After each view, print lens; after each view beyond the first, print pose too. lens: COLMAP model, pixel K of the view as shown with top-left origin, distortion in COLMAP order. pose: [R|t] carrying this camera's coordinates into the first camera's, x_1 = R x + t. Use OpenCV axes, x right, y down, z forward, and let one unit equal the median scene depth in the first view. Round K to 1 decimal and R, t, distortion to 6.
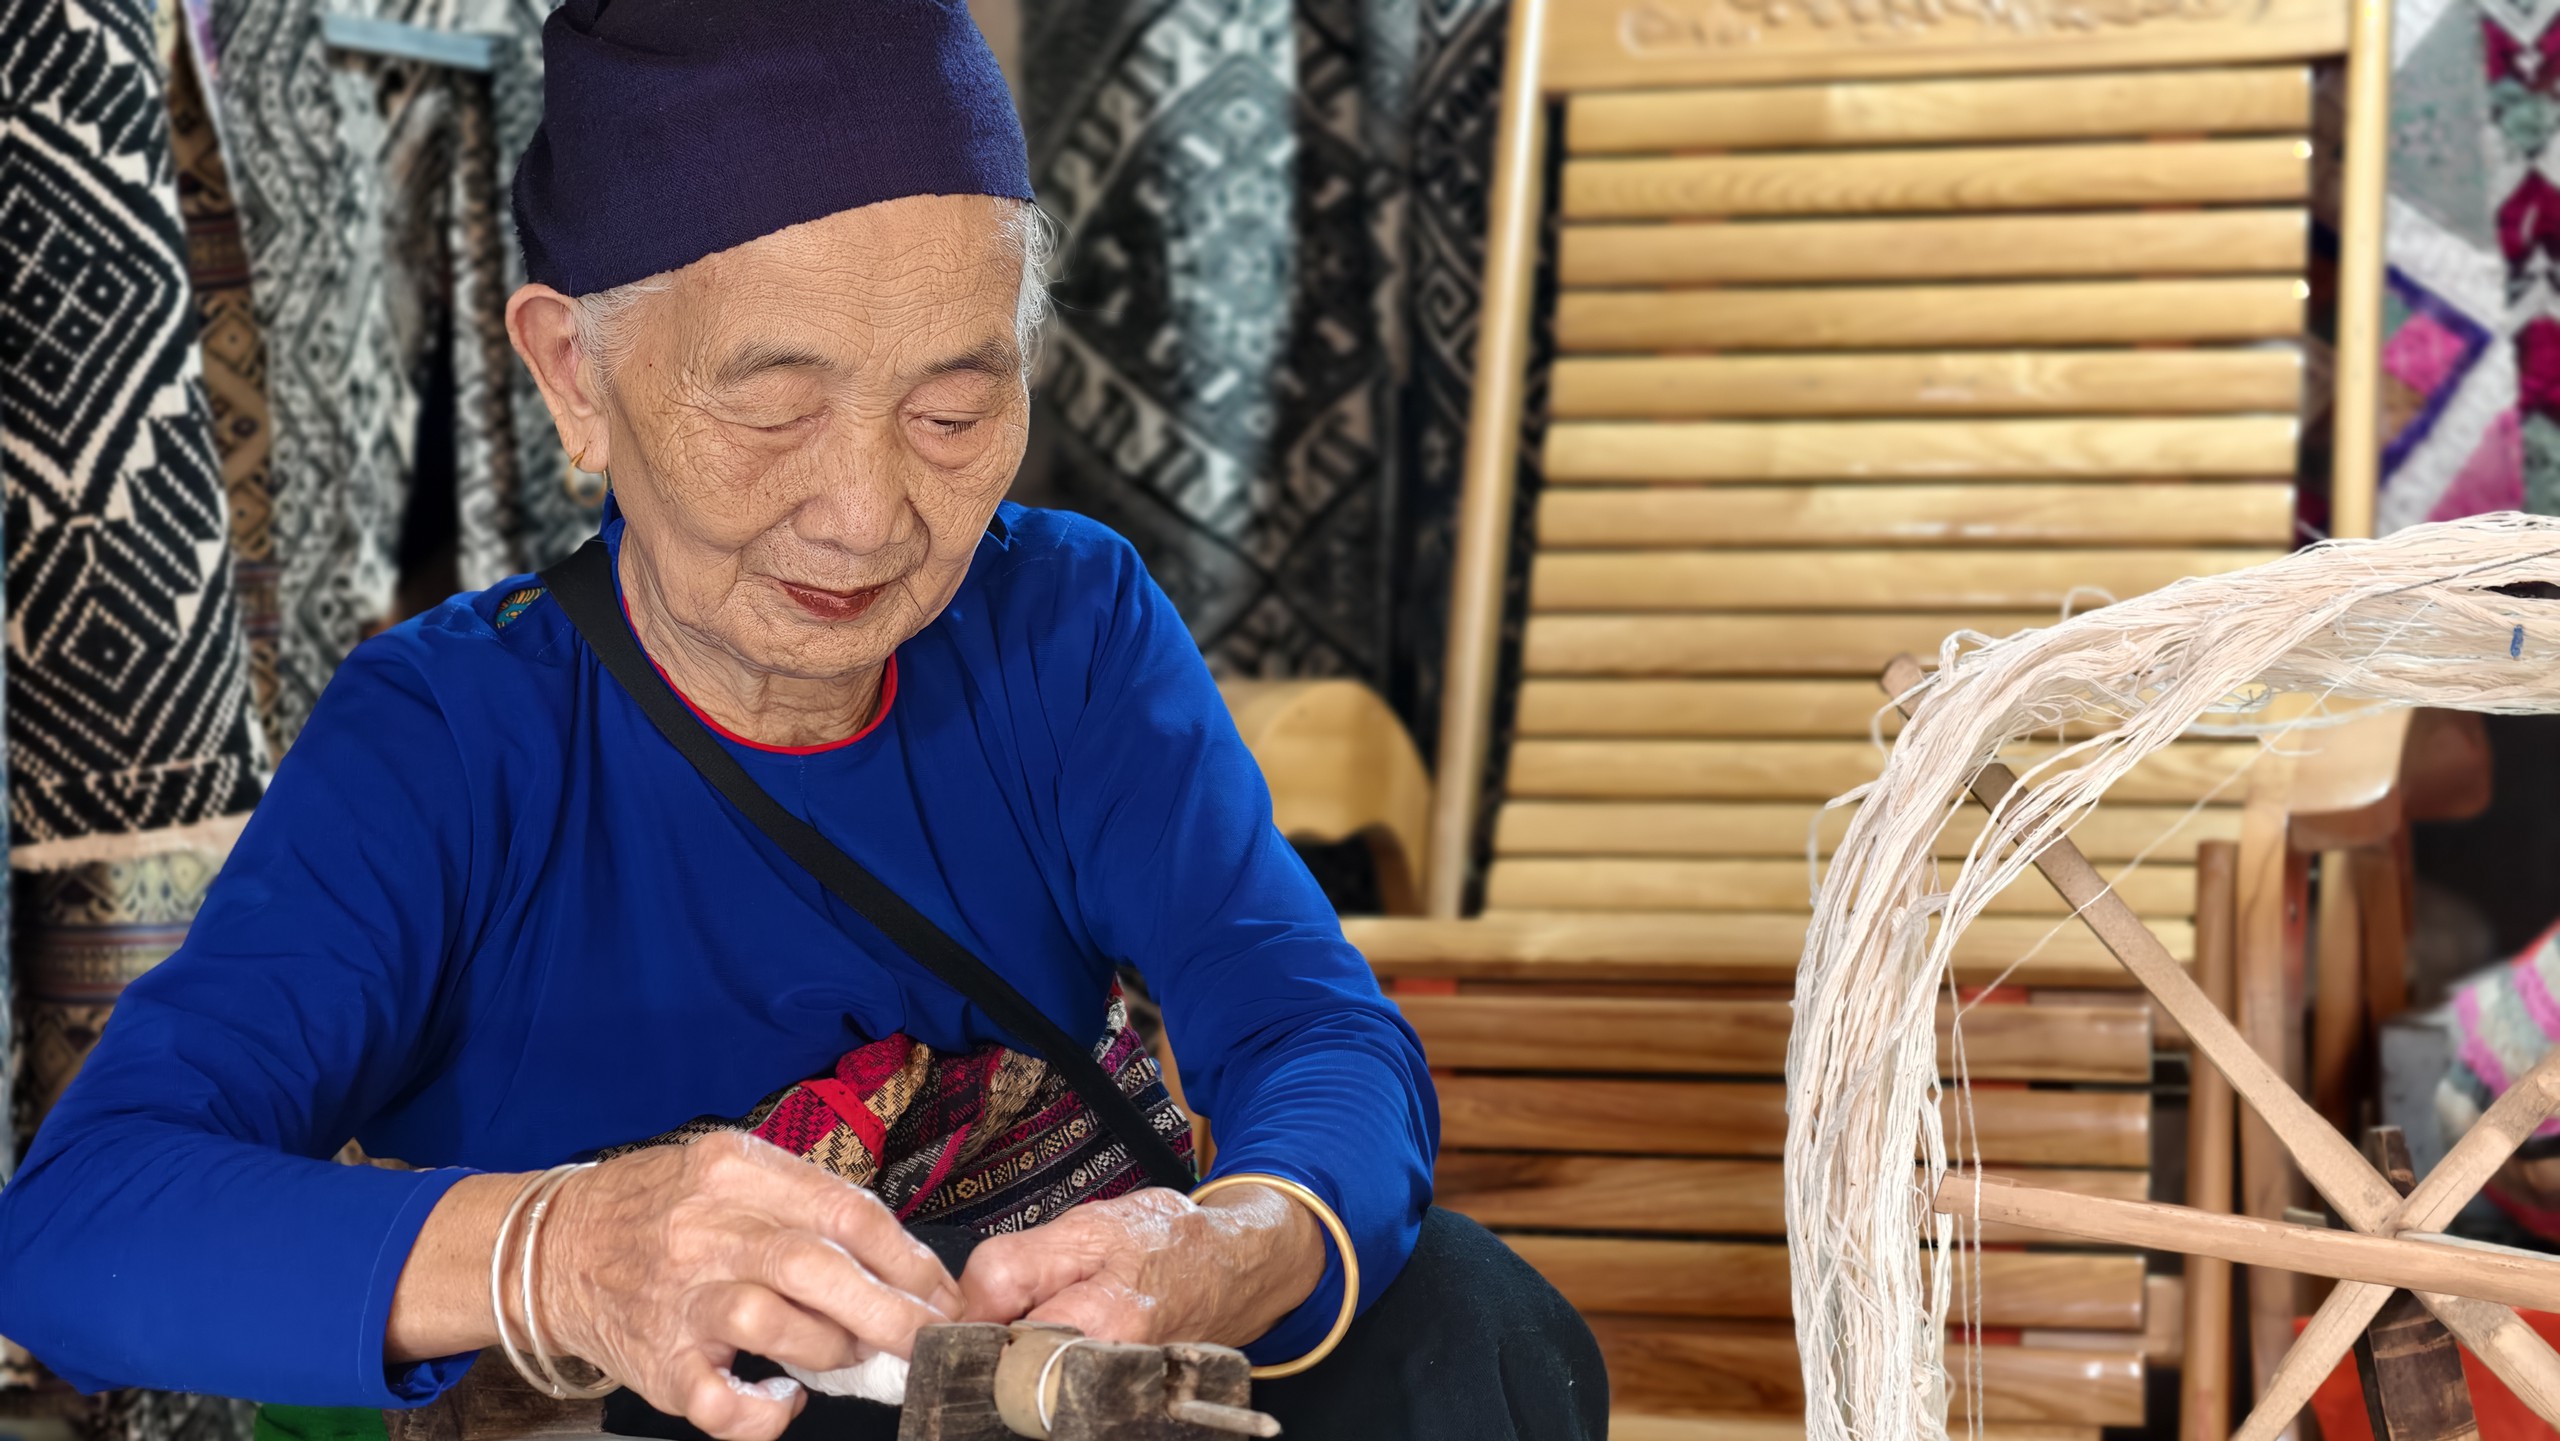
lens RADIAL K [[6065.8, 0, 1322.2], [0, 6065.8, 726.7], [0, 0, 1]] dist [0.576004, -4.070580]
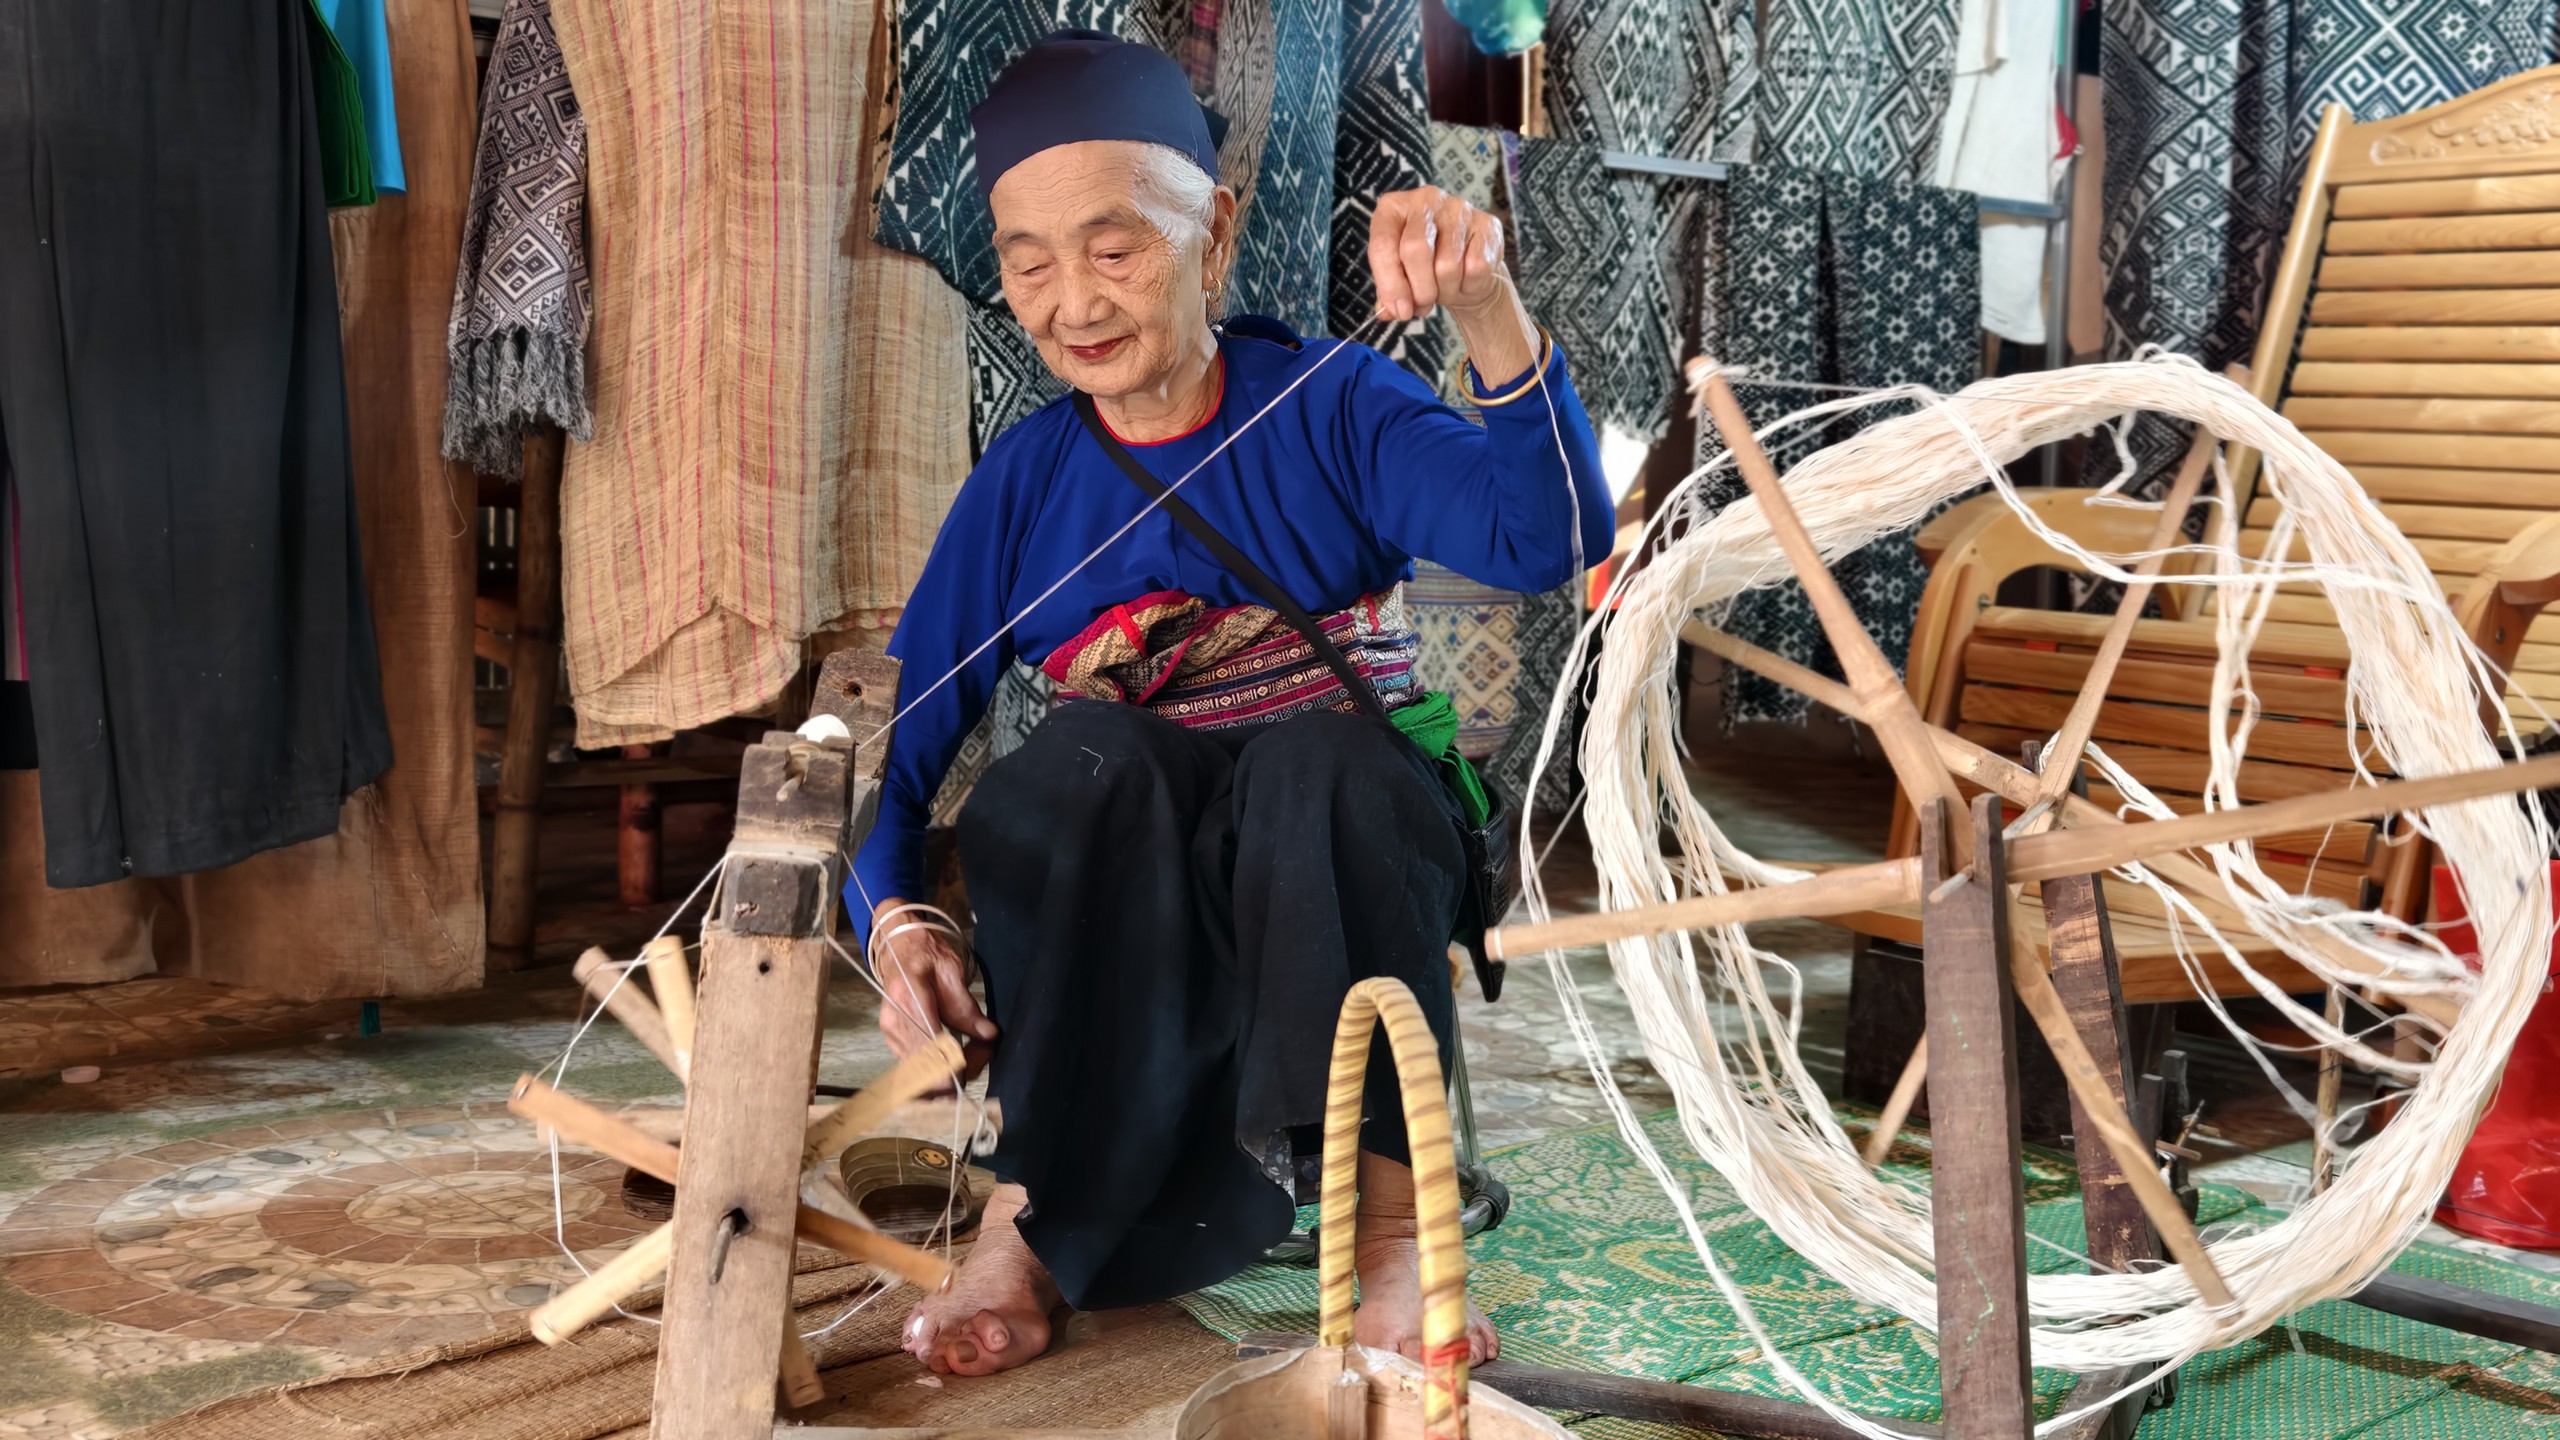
lens RADIAL K [[2616.7, 0, 1345.5], [0, 2616.7, 768.9], [0, 0, 1]] dist [0.015960, -0.026016]
pose [[0.853996, 0.096919, -0.511173, 0.211502], [-0.048588, 0.993059, 0.107113, 0.002905], [0.518006, -0.066637, 0.852777, 0.143984]]
